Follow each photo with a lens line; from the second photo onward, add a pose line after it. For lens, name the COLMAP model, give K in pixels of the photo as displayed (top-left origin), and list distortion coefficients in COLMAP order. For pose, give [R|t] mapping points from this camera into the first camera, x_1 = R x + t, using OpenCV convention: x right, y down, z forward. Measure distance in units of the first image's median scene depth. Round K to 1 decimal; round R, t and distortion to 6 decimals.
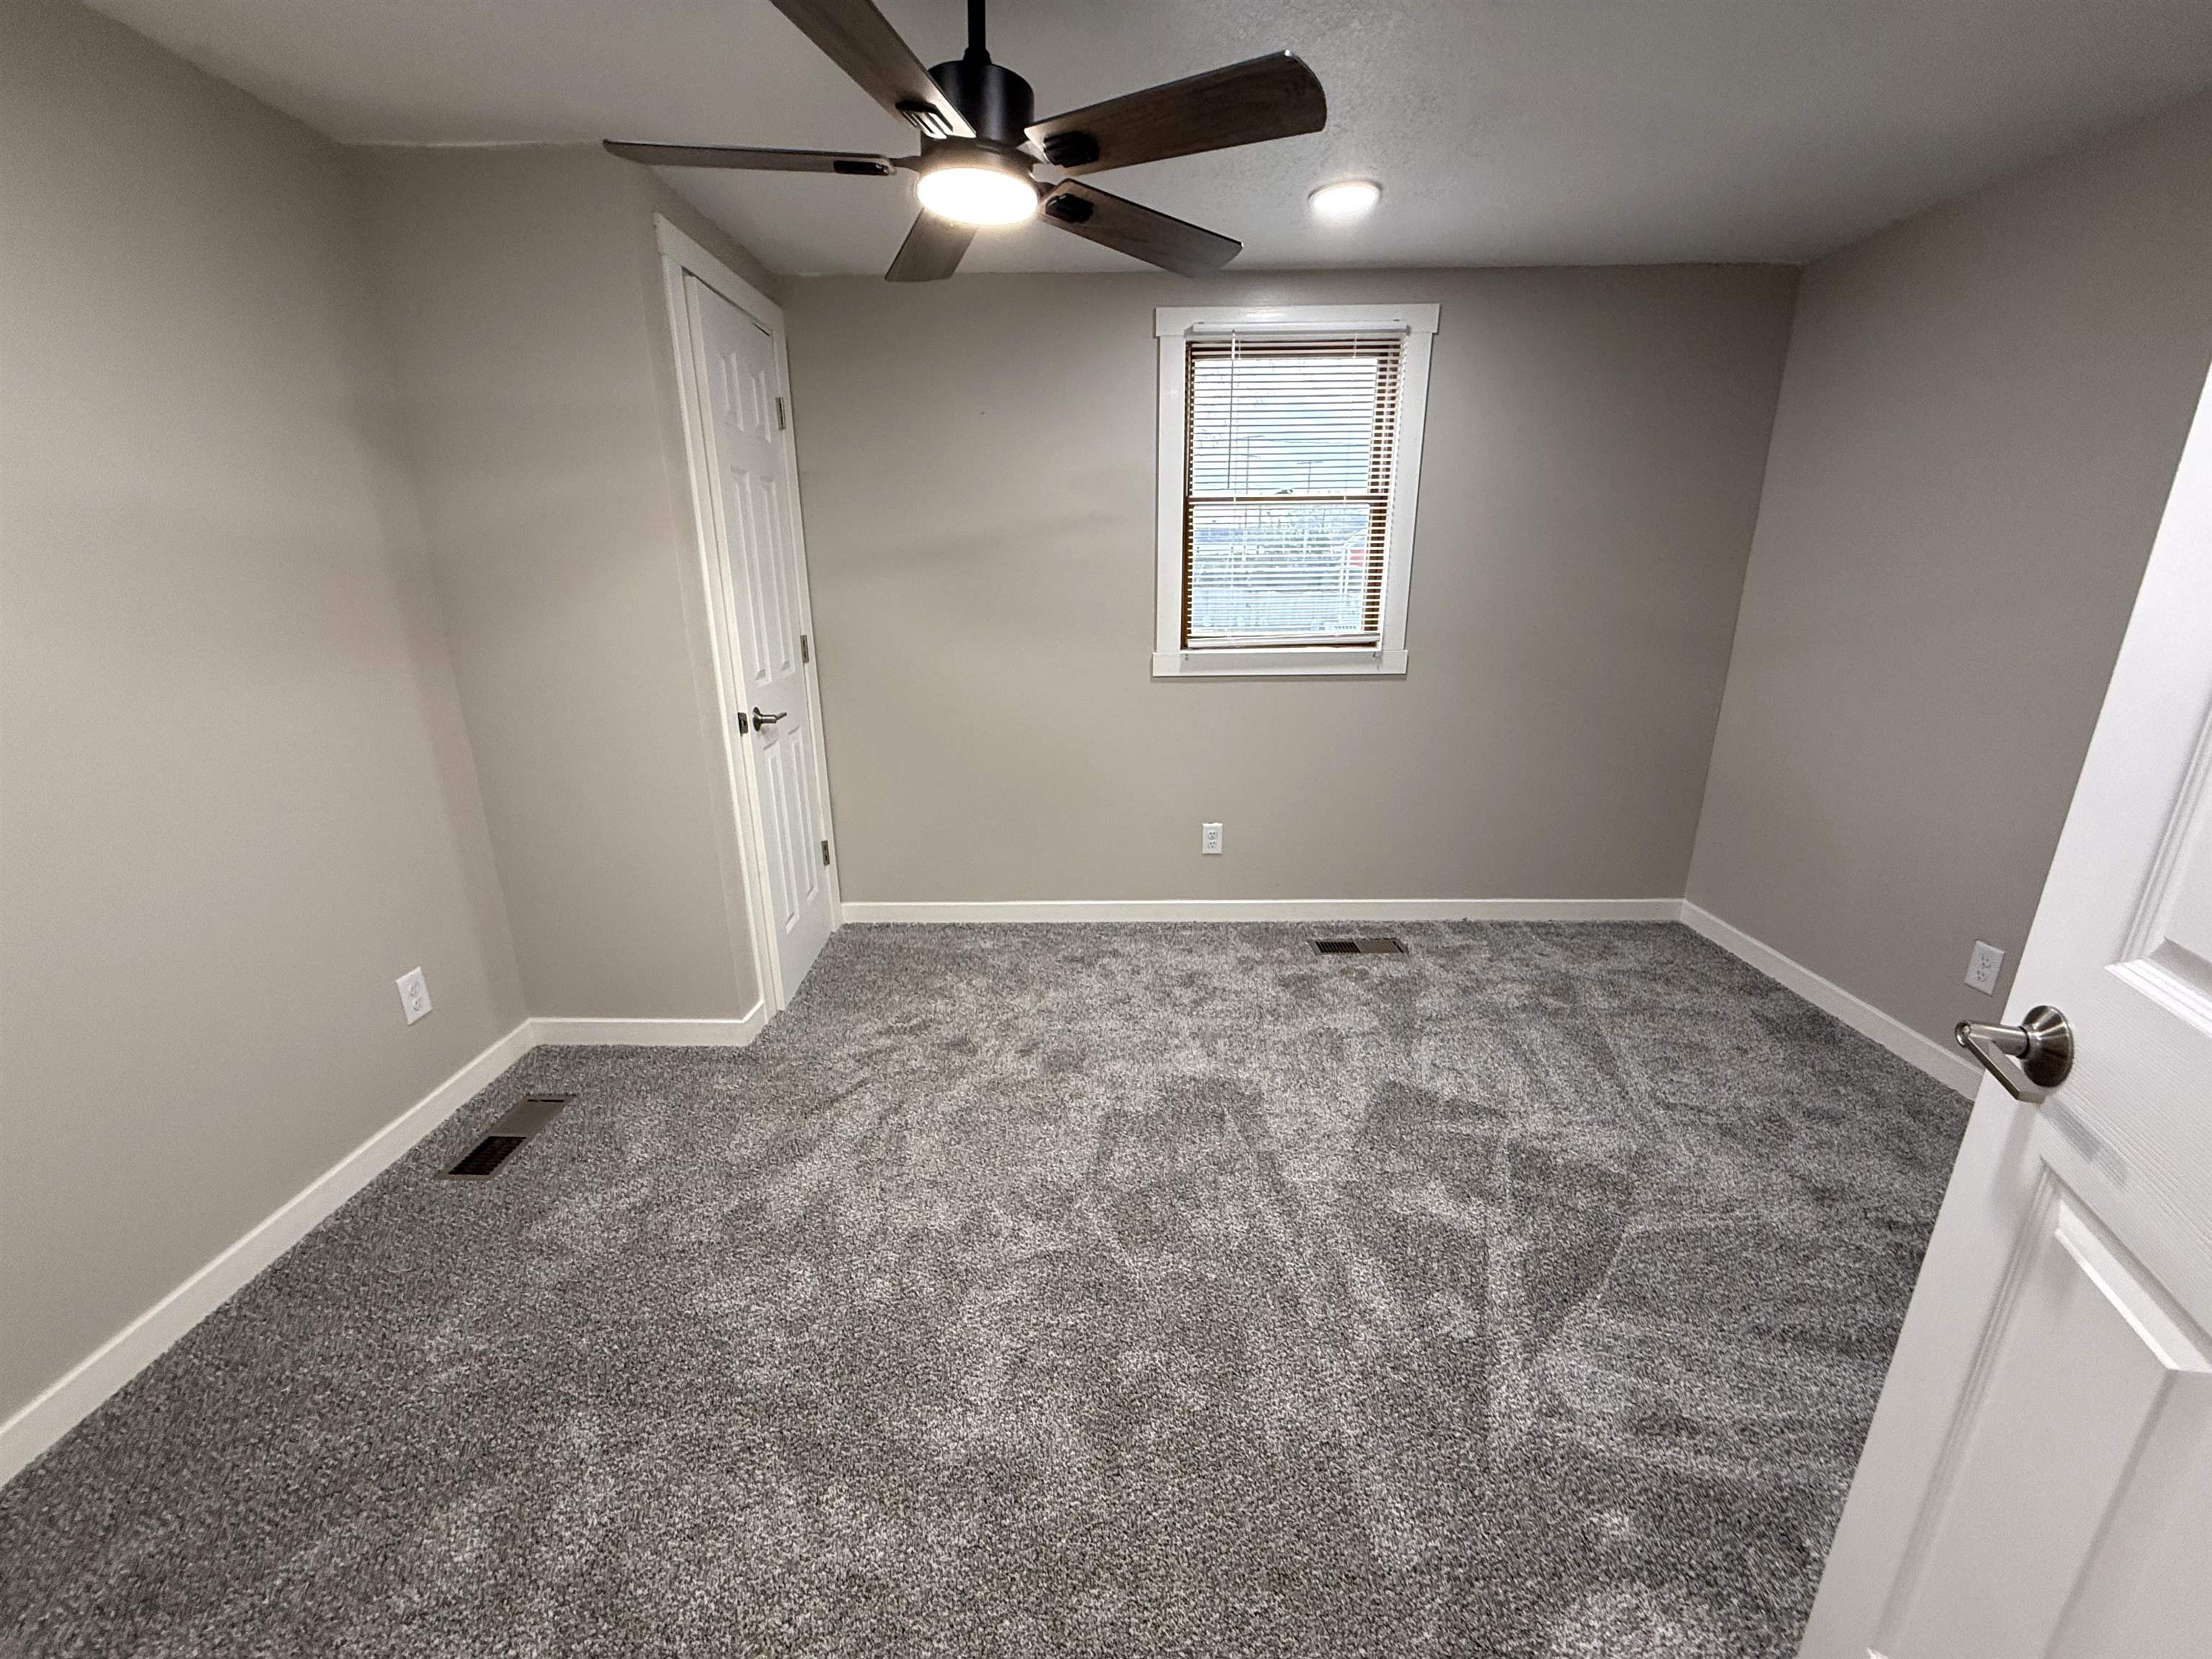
lens RADIAL K [[879.0, 0, 1101.3], [0, 879.0, 827.1], [0, 0, 1]] dist [0.000901, -0.000087]
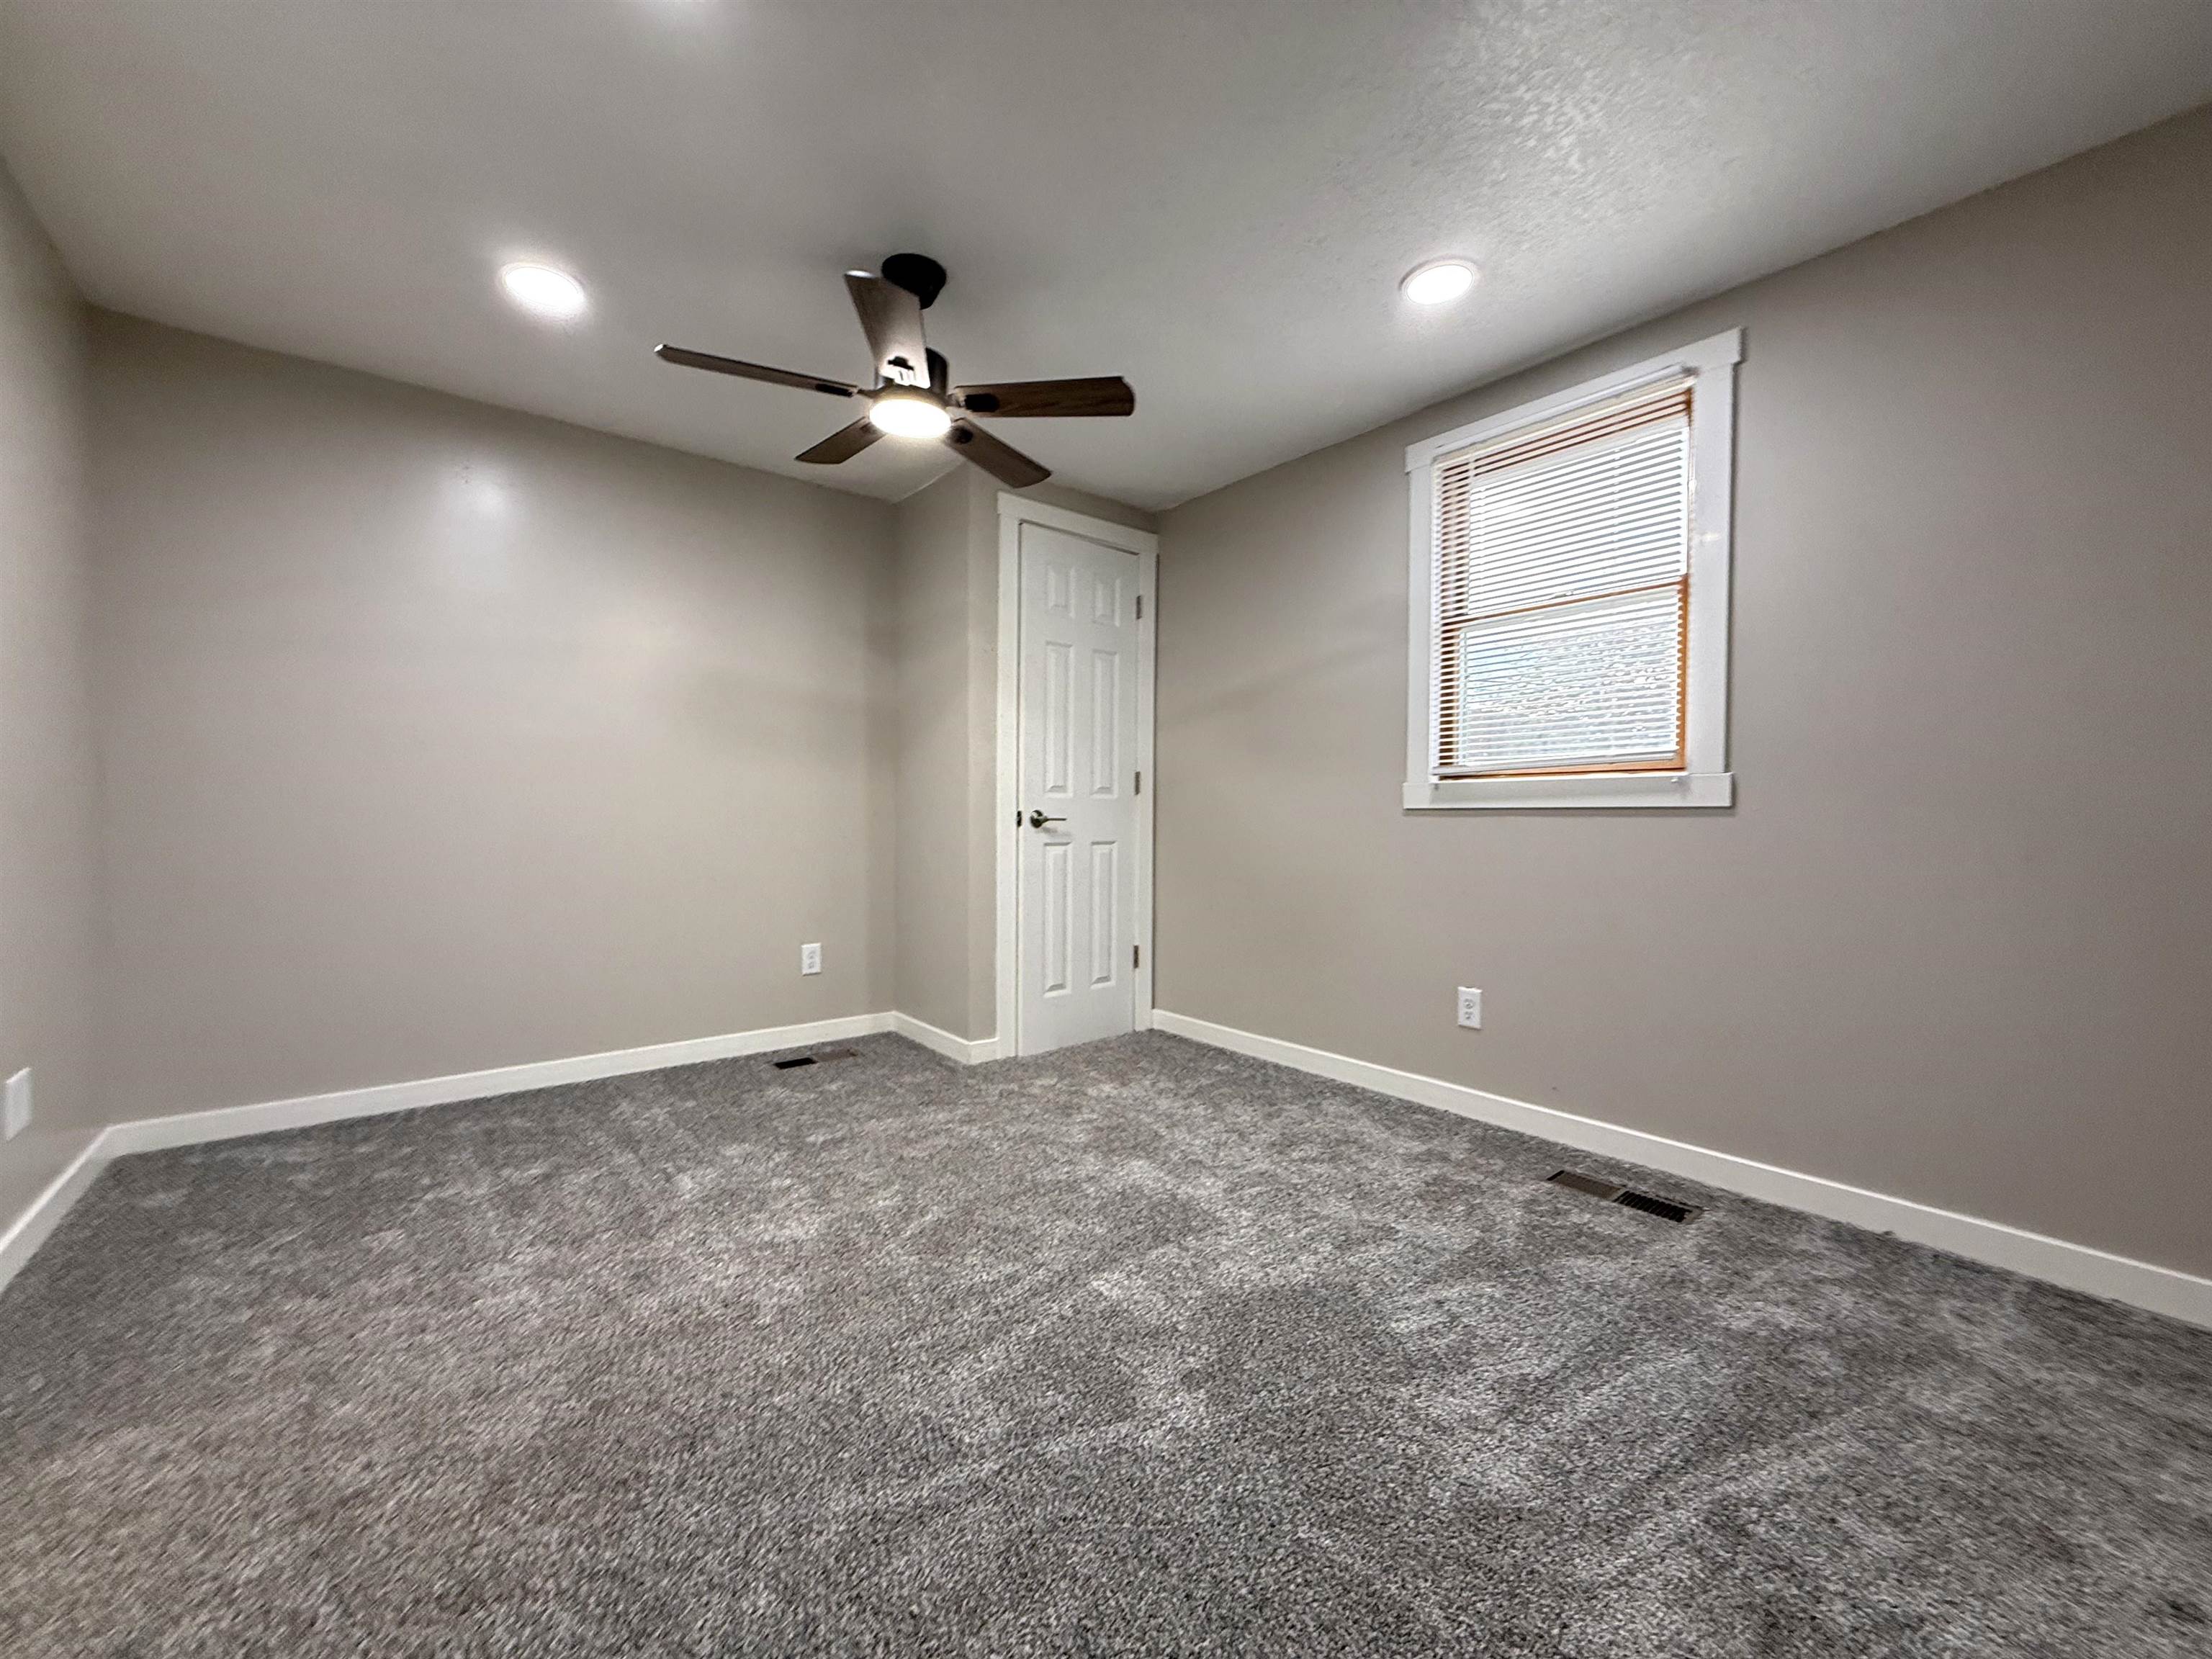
lens RADIAL K [[876.3, 0, 1104.9], [0, 876.3, 833.3], [0, 0, 1]] dist [0.006017, 0.000102]
pose [[0.640469, 0.027865, -0.767479, 0.612188], [-0.227722, 0.961289, -0.155134, 0.070508], [0.733446, 0.274131, 0.622021, 0.234830]]
